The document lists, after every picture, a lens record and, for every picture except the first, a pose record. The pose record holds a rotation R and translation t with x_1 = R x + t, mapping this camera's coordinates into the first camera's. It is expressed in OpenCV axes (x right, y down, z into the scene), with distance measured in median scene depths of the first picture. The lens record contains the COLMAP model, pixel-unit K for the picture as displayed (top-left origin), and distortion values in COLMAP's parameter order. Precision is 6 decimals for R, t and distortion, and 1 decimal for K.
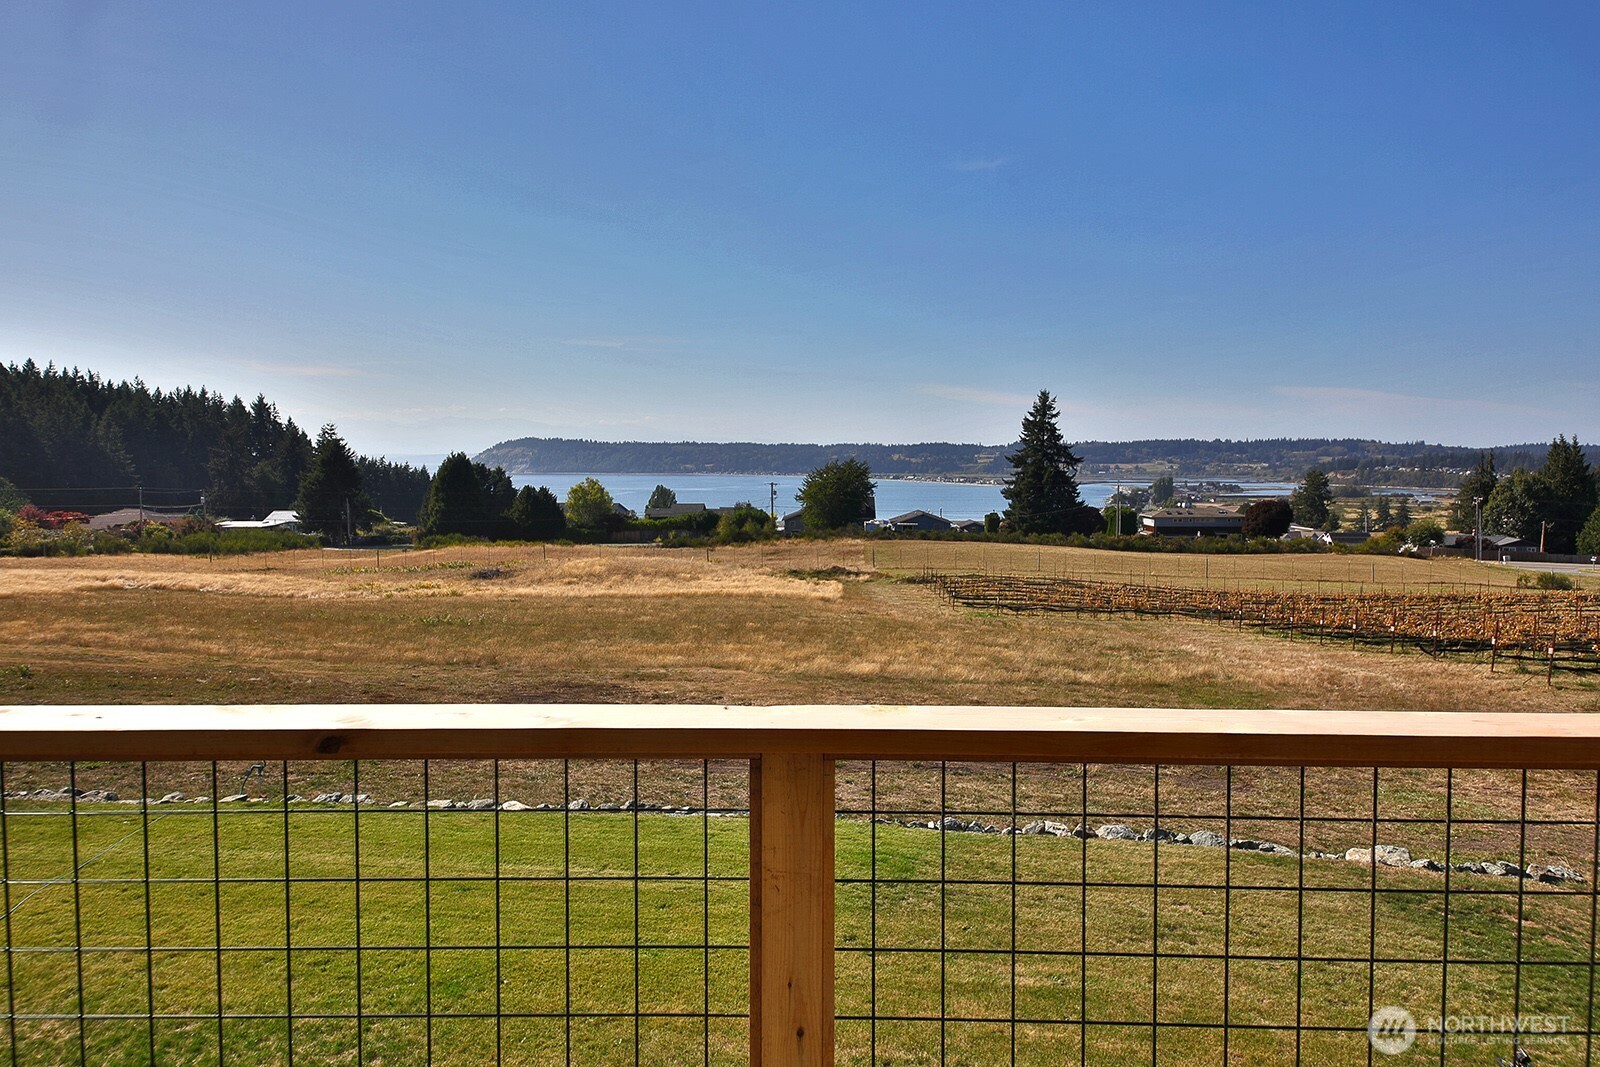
lens RADIAL K [[1157.3, 0, 768.5], [0, 1157.3, 513.4], [0, 0, 1]] dist [0.097493, -0.004816]
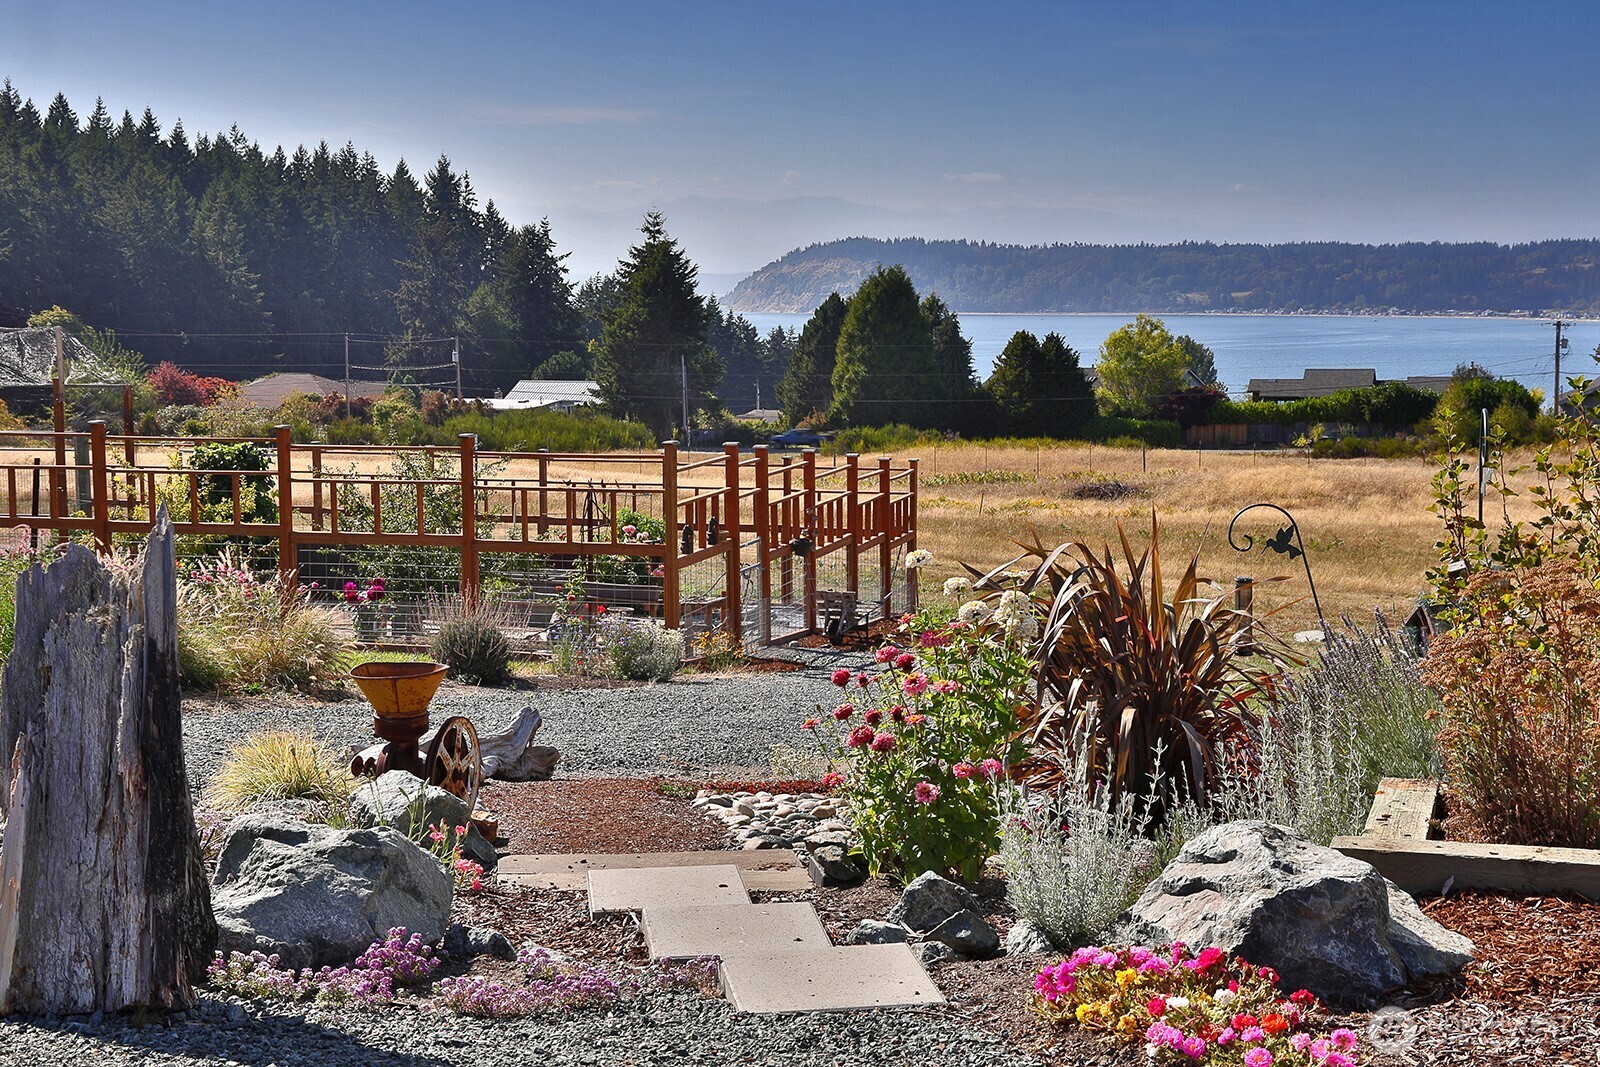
lens RADIAL K [[2452.9, 0, 749.1], [0, 2452.9, 562.8], [0, 0, 1]] dist [0.198060, 0.000000]
pose [[0.969502, 0.026316, -0.243667, -0.061668], [-0.010046, 0.997650, 0.067774, 0.005121], [0.244878, -0.063259, 0.967488, -0.074082]]
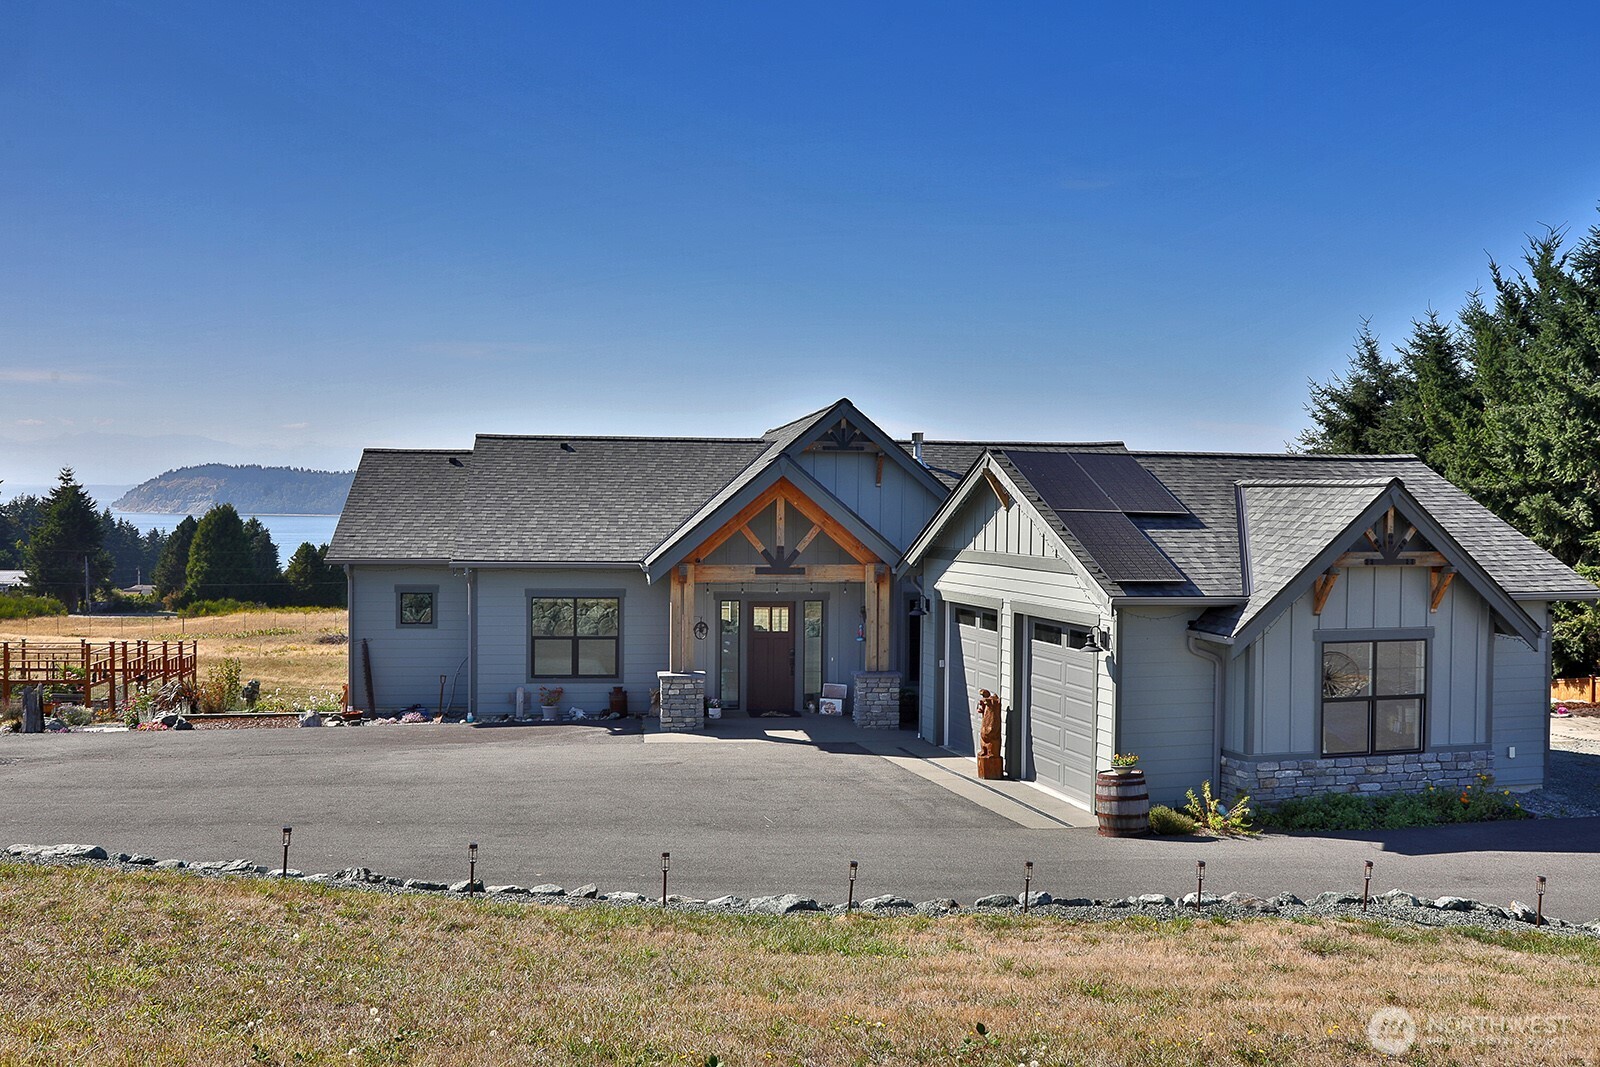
lens RADIAL K [[1546.5, 0, 812.0], [0, 1546.5, 529.1], [0, 0, 1]] dist [0.002371, 0.000000]
pose [[0.986329, 0.009508, 0.164513, -0.027494], [-0.004915, 0.999587, -0.028305, -0.003734], [-0.164714, 0.027110, 0.985969, -0.200793]]
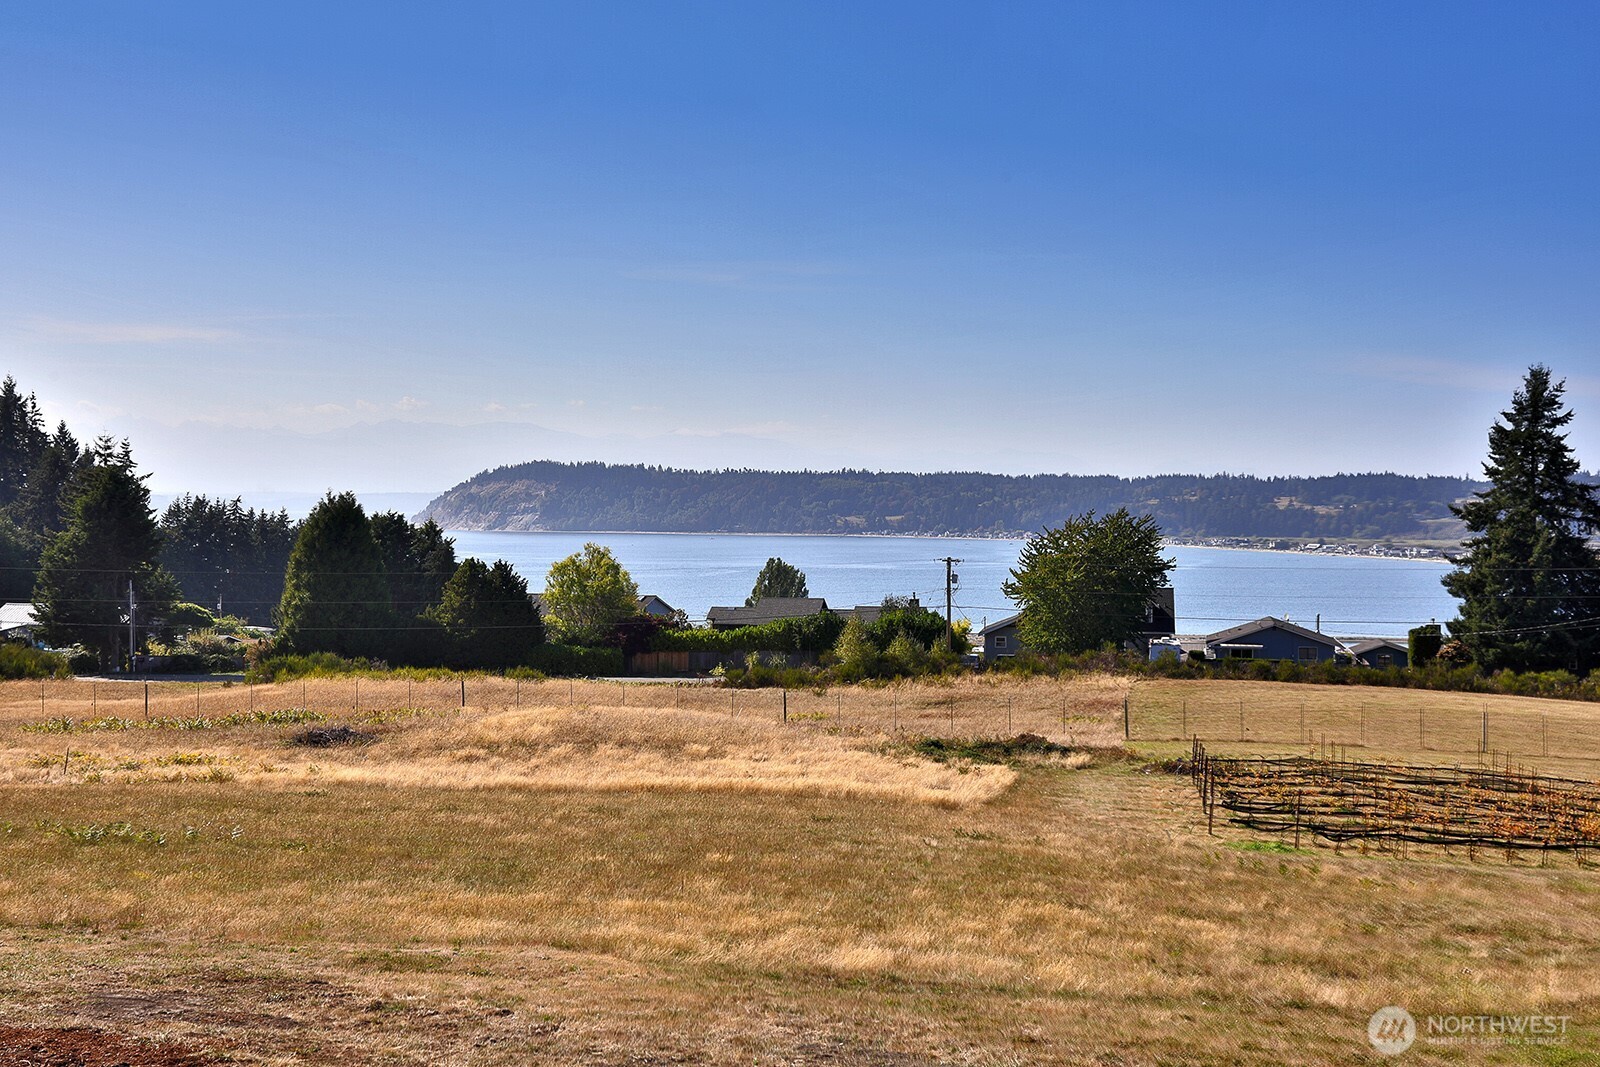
lens RADIAL K [[2333.3, 0, 720.2], [0, 2333.3, 581.2], [0, 0, 1]] dist [0.151762, 0.000000]
pose [[0.992115, 0.010297, -0.124910, 0.028912], [-0.012082, 0.999835, -0.013543, -0.001873], [0.124750, 0.014945, 0.992076, 0.004535]]
